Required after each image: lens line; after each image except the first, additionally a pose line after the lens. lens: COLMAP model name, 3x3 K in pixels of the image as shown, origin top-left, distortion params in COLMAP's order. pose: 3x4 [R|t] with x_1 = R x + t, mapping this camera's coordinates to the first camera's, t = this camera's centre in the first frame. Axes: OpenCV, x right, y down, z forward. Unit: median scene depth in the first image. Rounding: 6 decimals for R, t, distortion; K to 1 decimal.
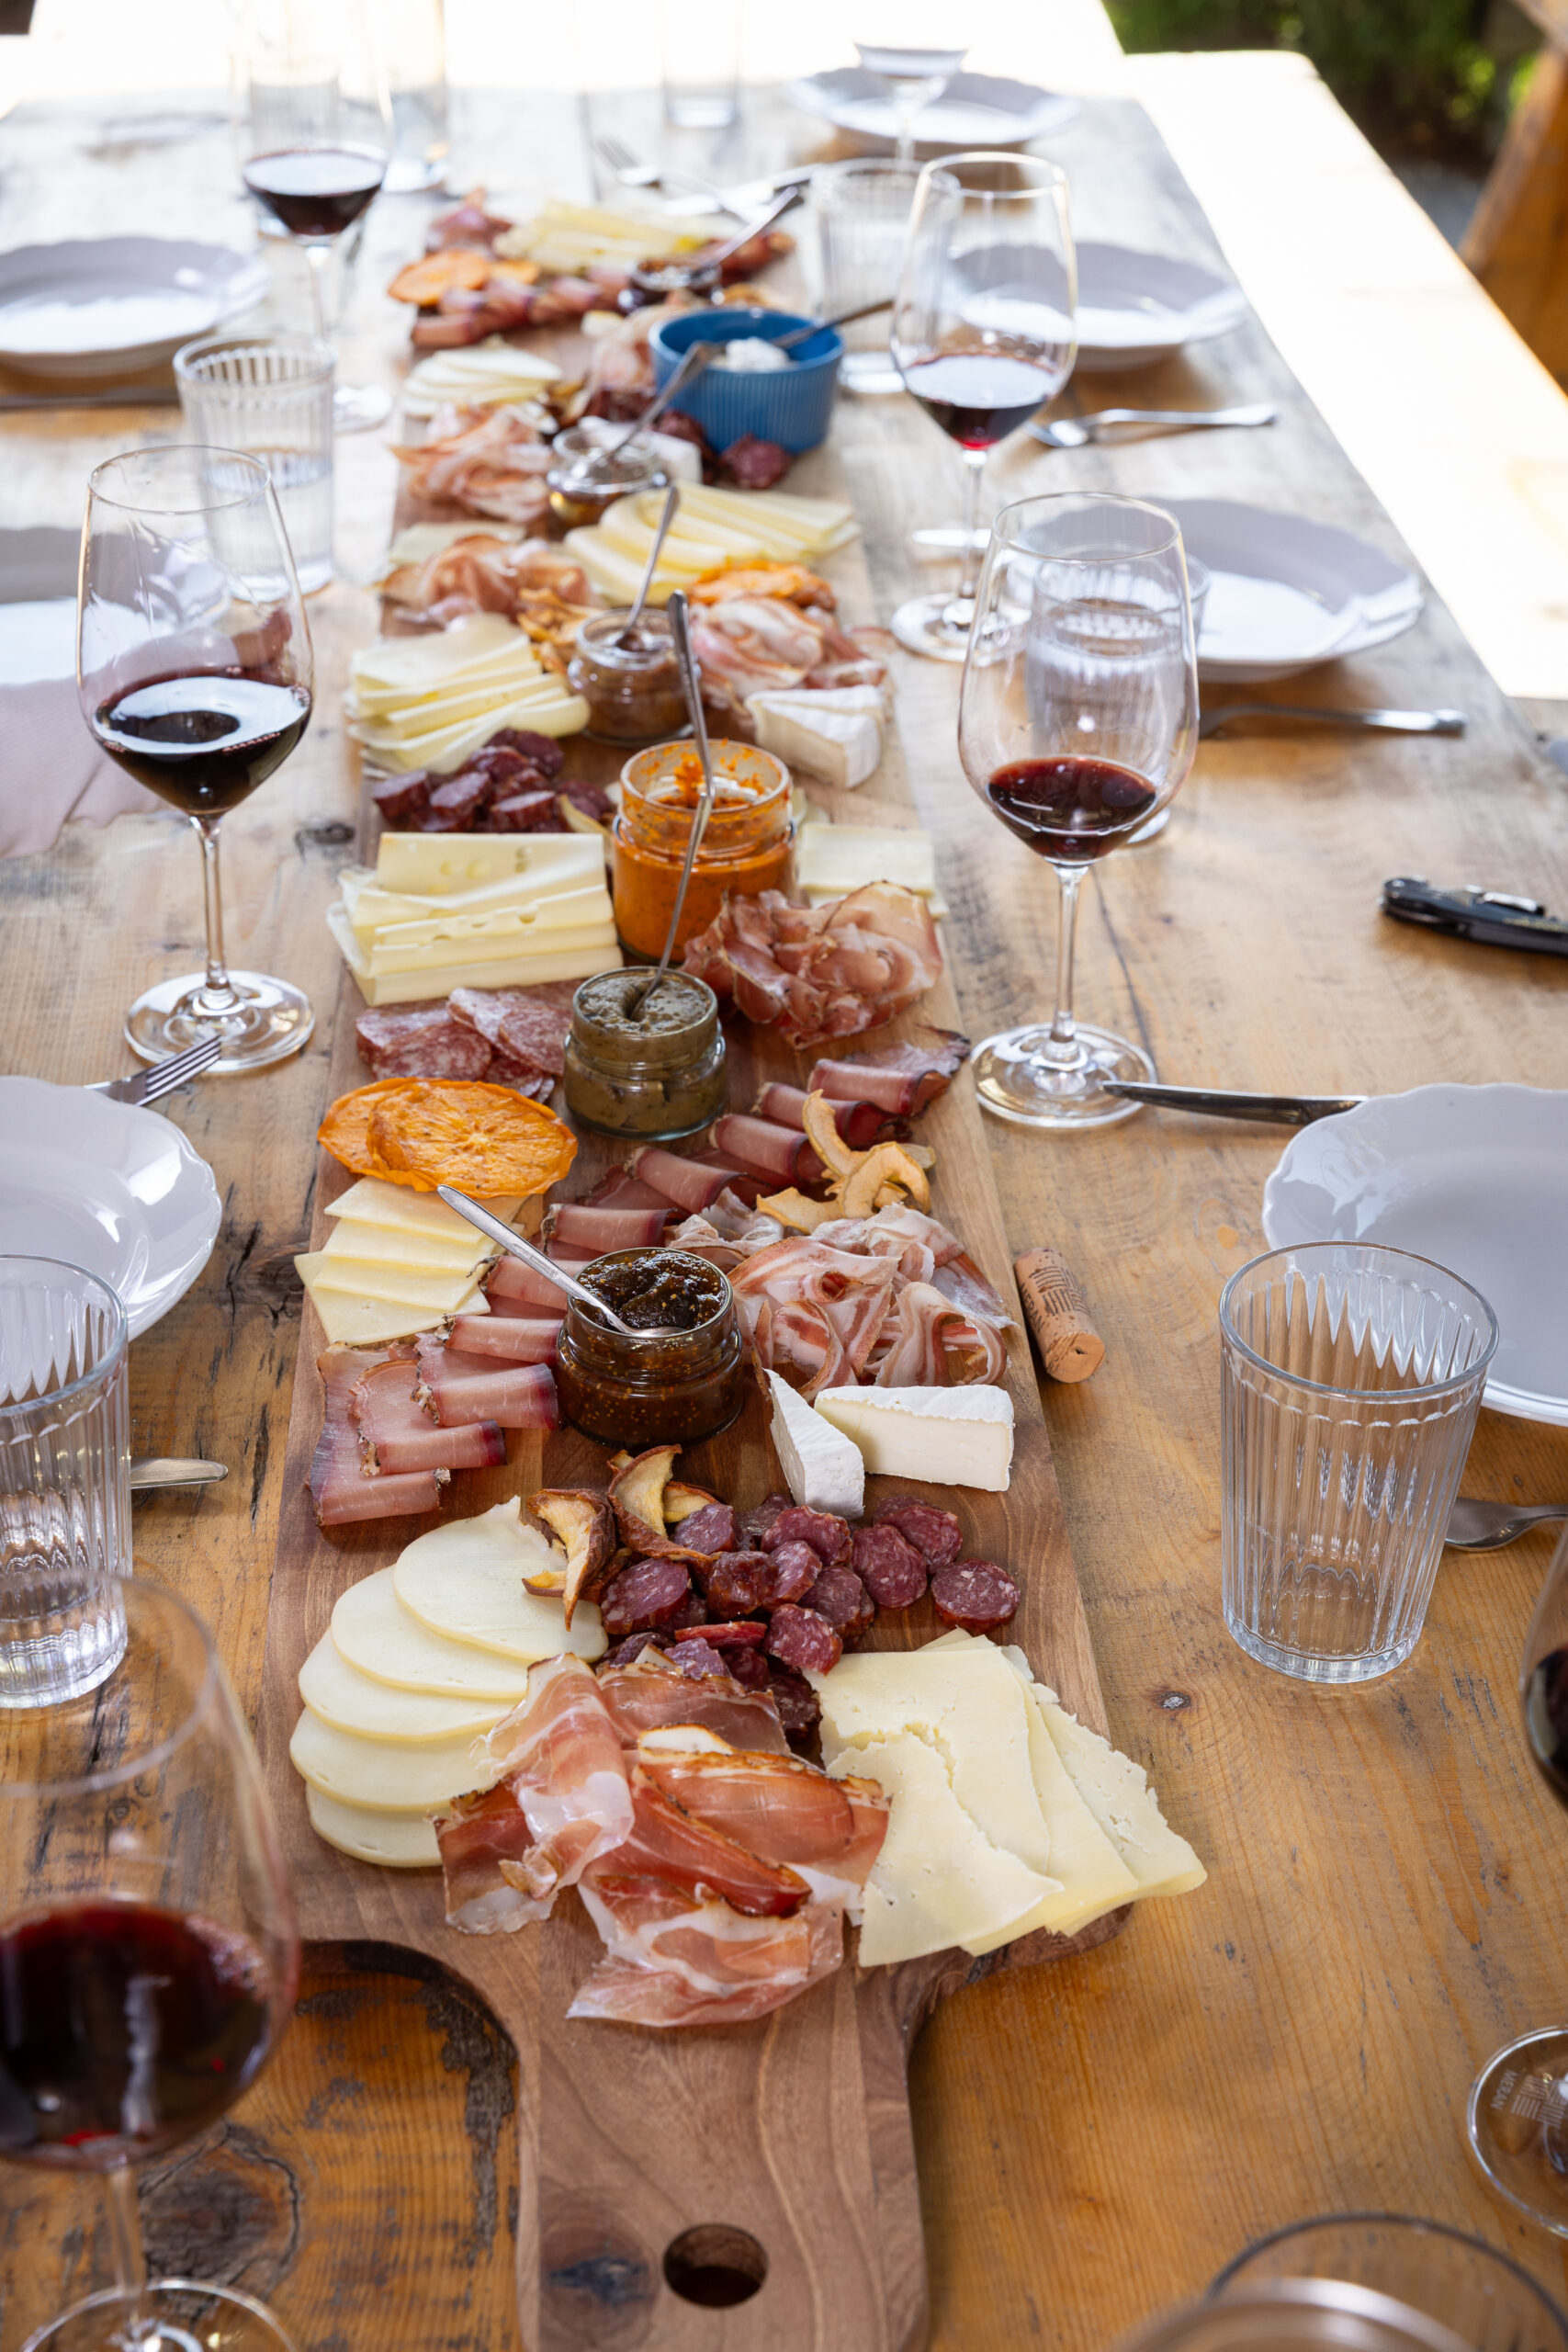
lens RADIAL K [[3536.1, 0, 786.4], [0, 3536.1, 1177.4], [0, 0, 1]] dist [-0.016226, 0.000000]
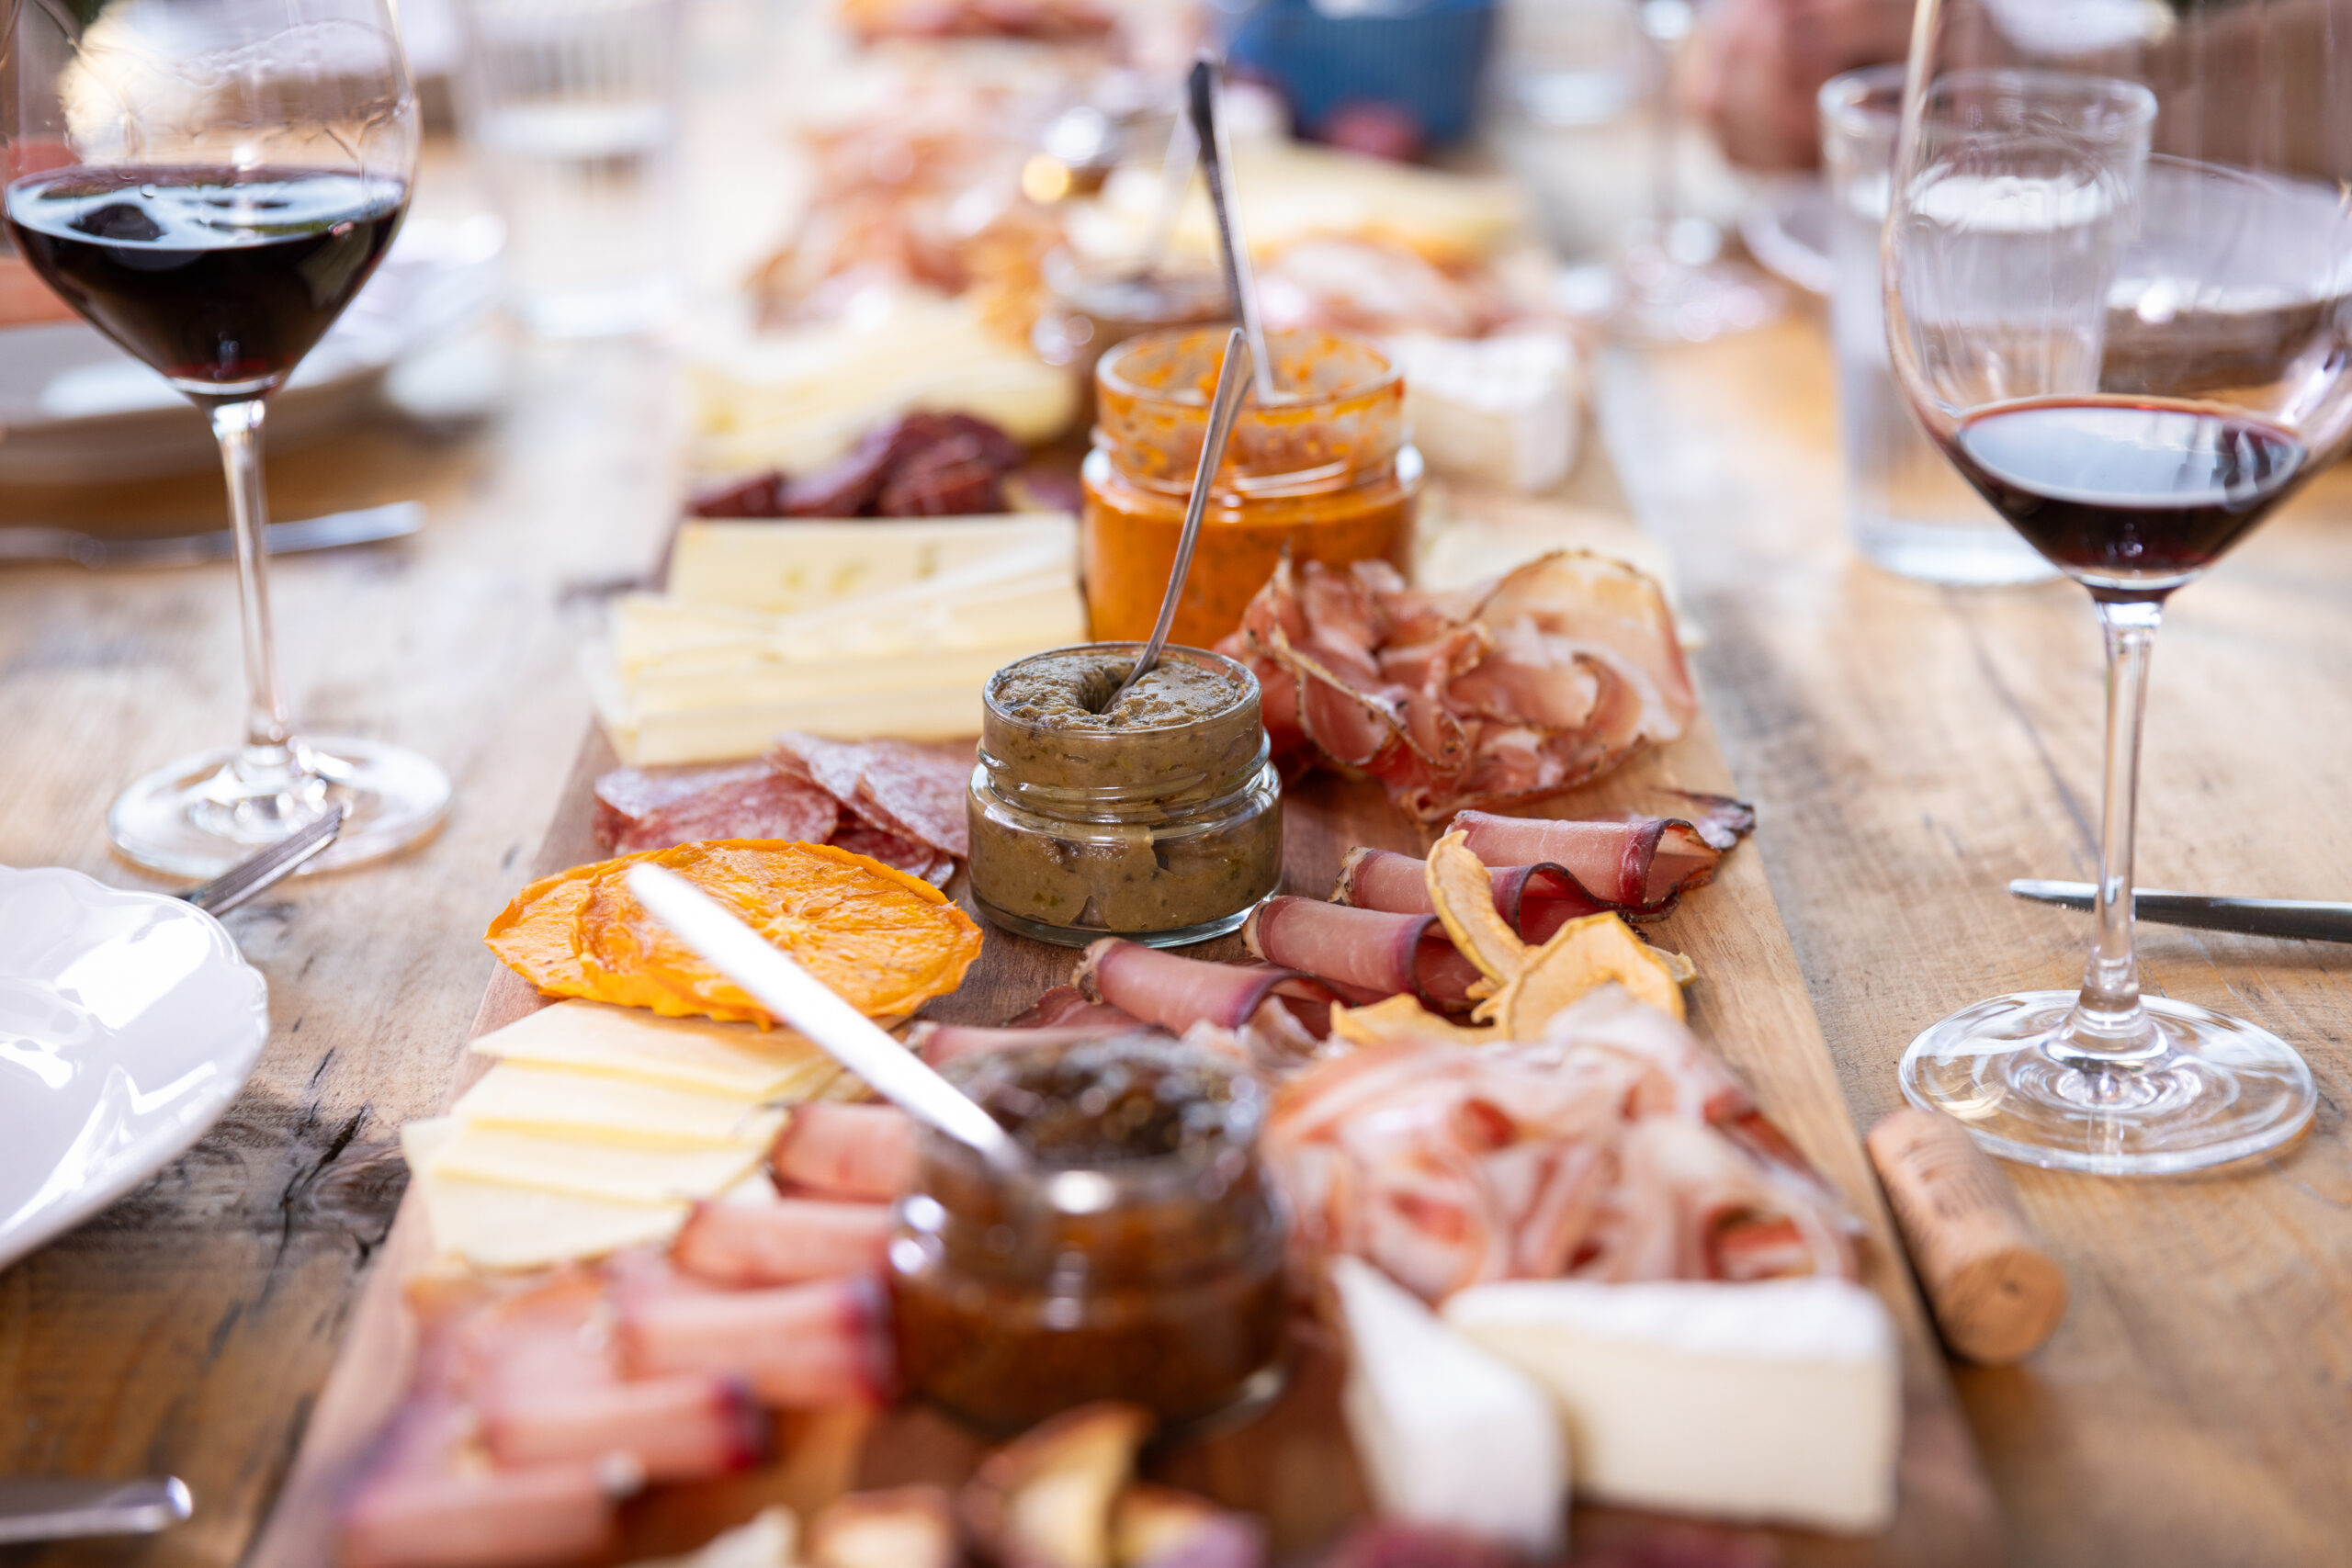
lens RADIAL K [[4351.2, 0, 1107.8], [0, 4351.2, 769.4], [0, 0, 1]] dist [-0.017569, 0.000000]
pose [[0.996467, -0.013647, -0.082871, 0.010922], [-0.004591, 0.976384, -0.215992, 0.102499], [0.083861, 0.215610, 0.972872, 0.391215]]
